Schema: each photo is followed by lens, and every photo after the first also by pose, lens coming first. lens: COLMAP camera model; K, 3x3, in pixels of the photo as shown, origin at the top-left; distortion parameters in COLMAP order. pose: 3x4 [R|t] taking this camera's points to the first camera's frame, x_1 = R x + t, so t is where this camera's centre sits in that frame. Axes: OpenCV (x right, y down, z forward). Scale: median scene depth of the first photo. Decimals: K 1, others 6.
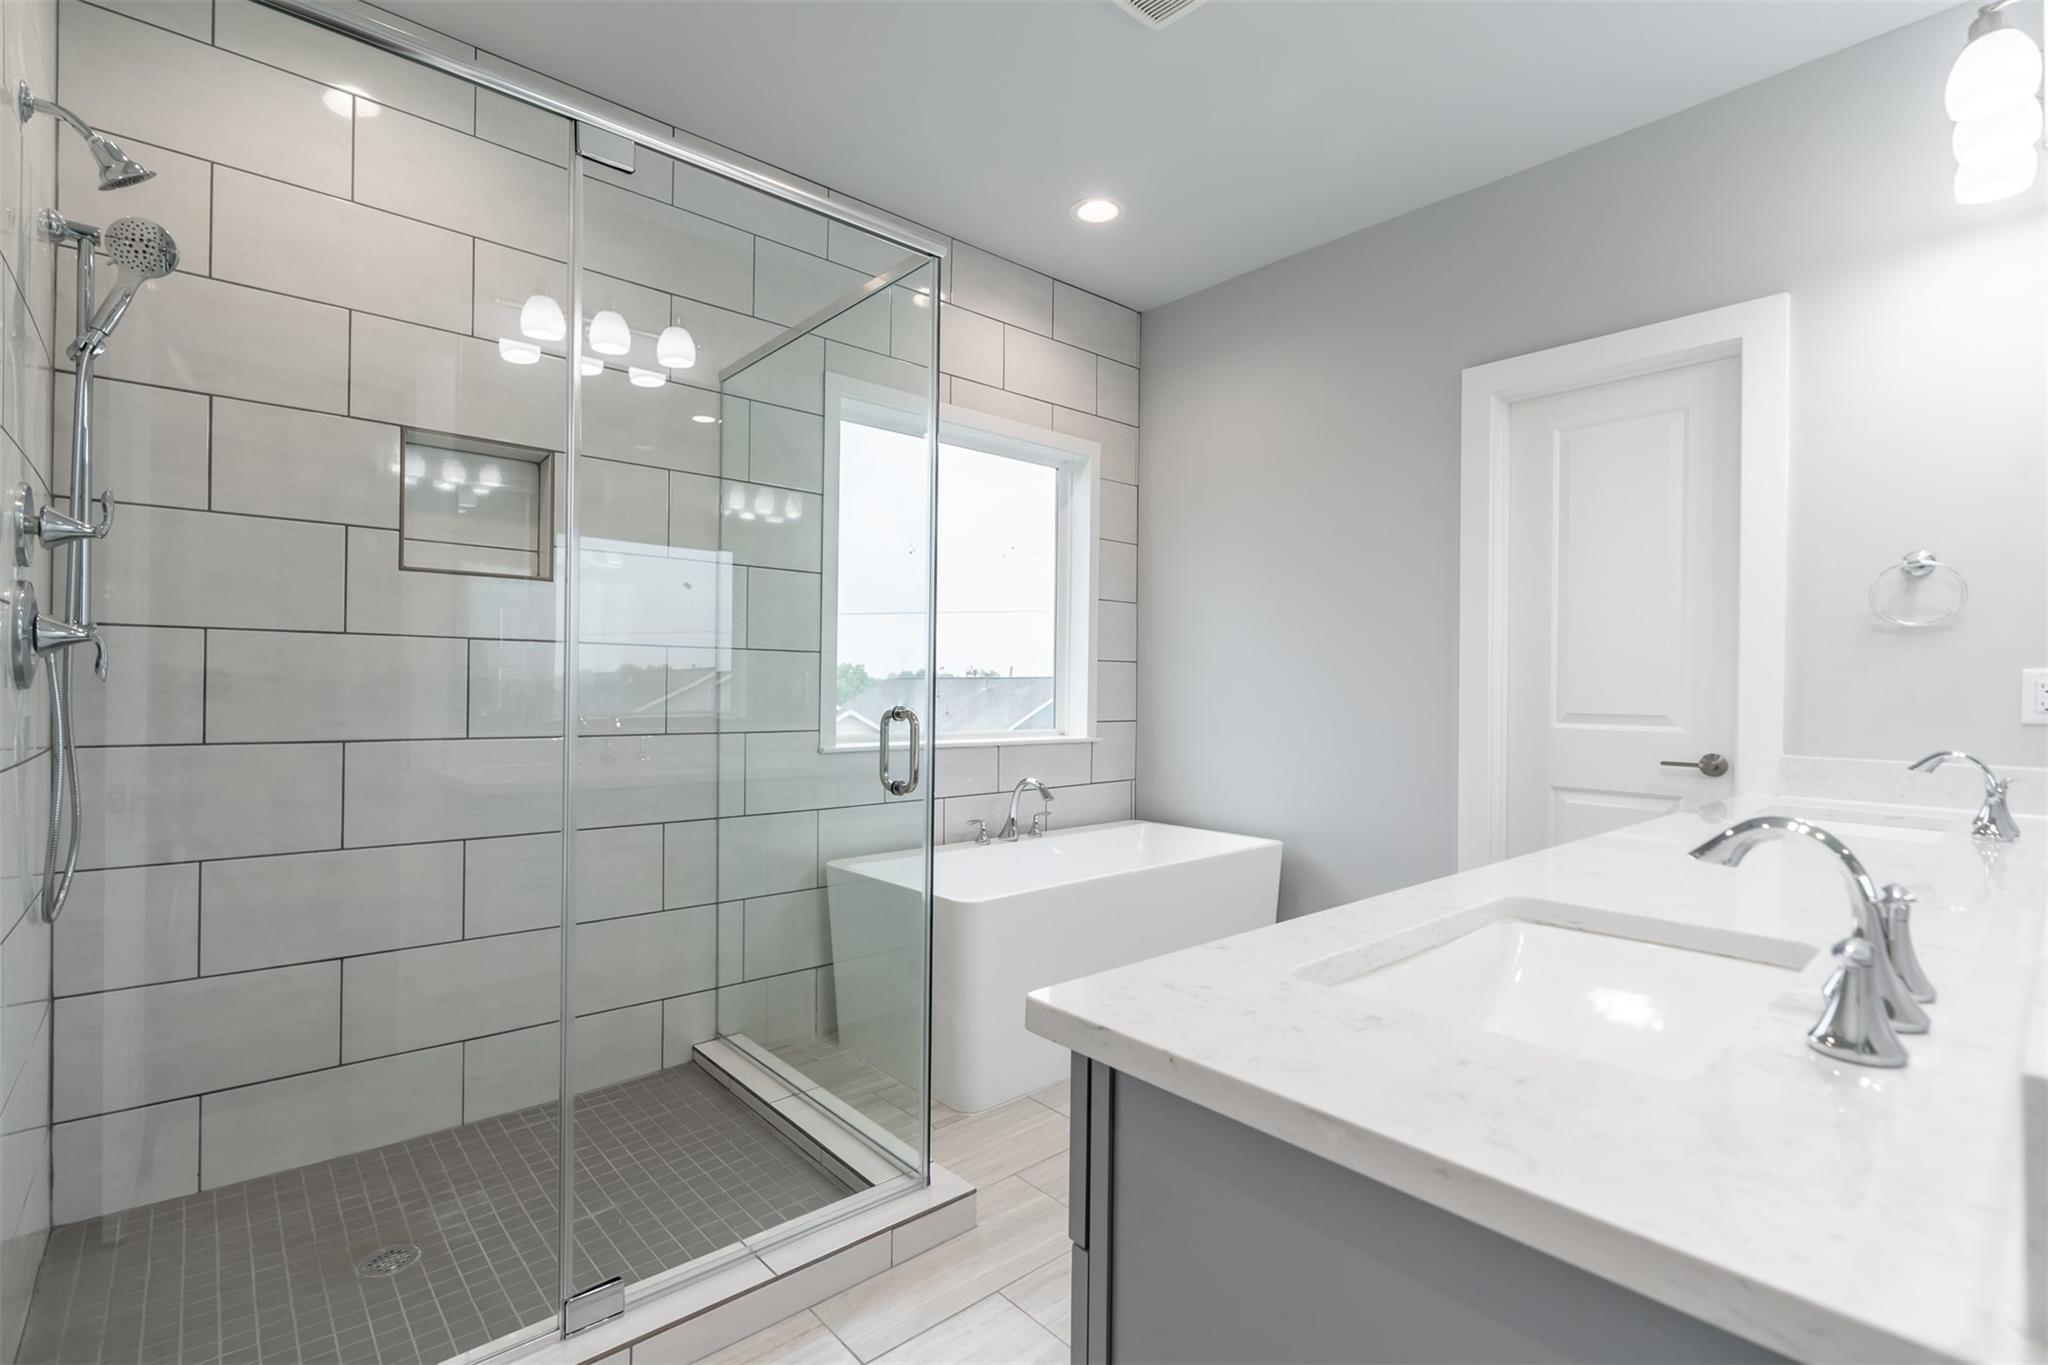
lens RADIAL K [[938.0, 0, 1023.0], [0, 938.0, 686.8], [0, 0, 1]] dist [-0.006442, -0.000613]
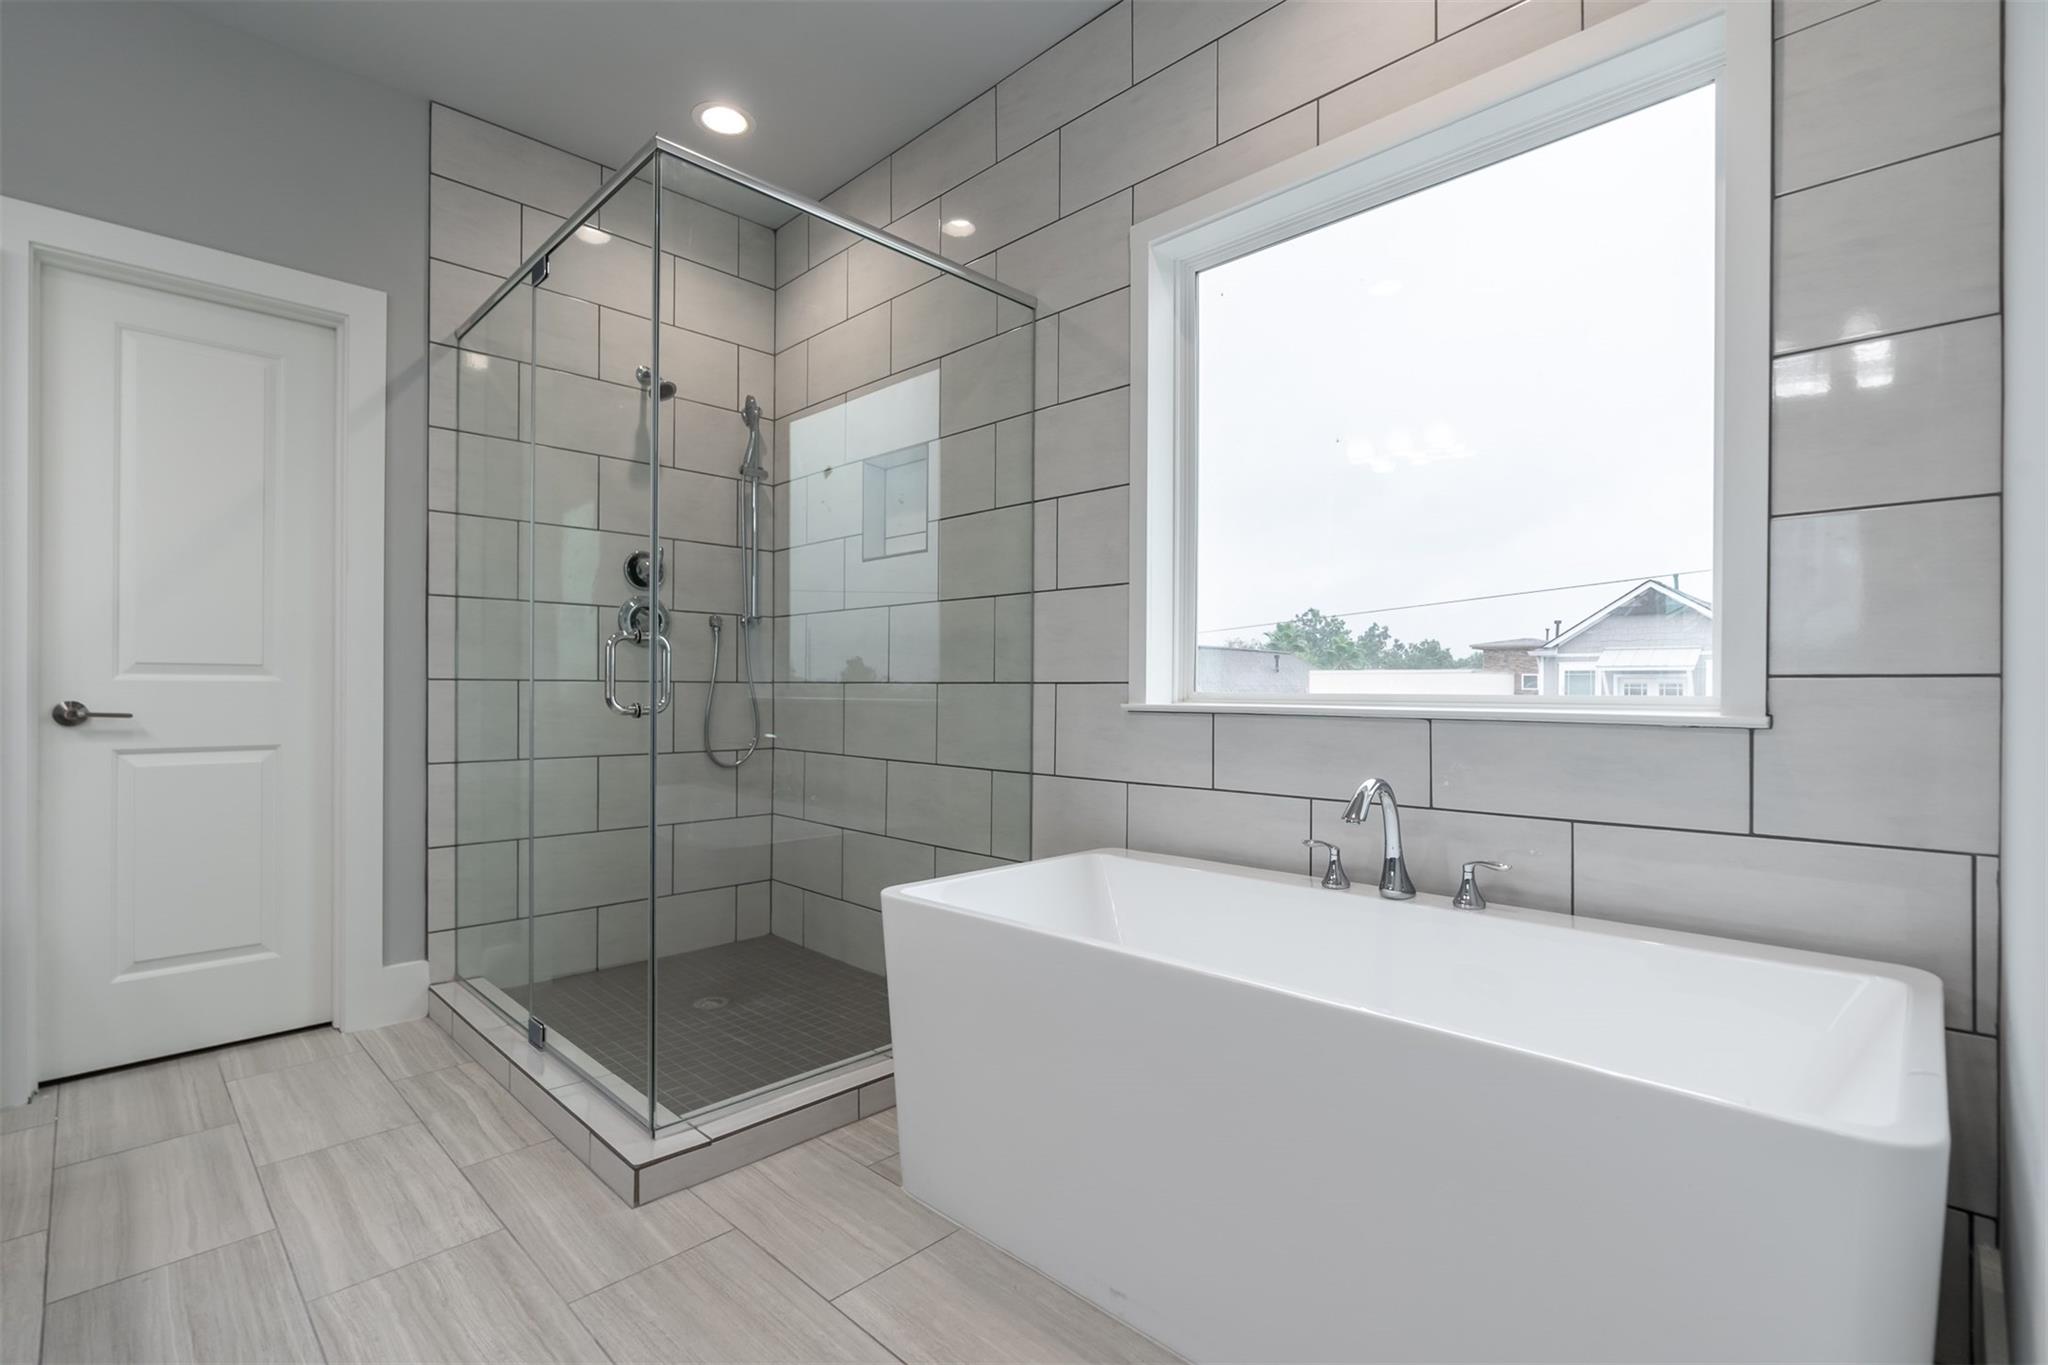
lens RADIAL K [[938.0, 0, 1024.9], [0, 938.0, 683.7], [0, 0, 1]] dist [-0.006442, -0.000613]
pose [[0.065051, -0.008280, -0.997848, 0.945114], [0.005136, 0.999955, -0.007962, 0.087981], [0.997869, -0.004607, 0.065091, 1.429624]]
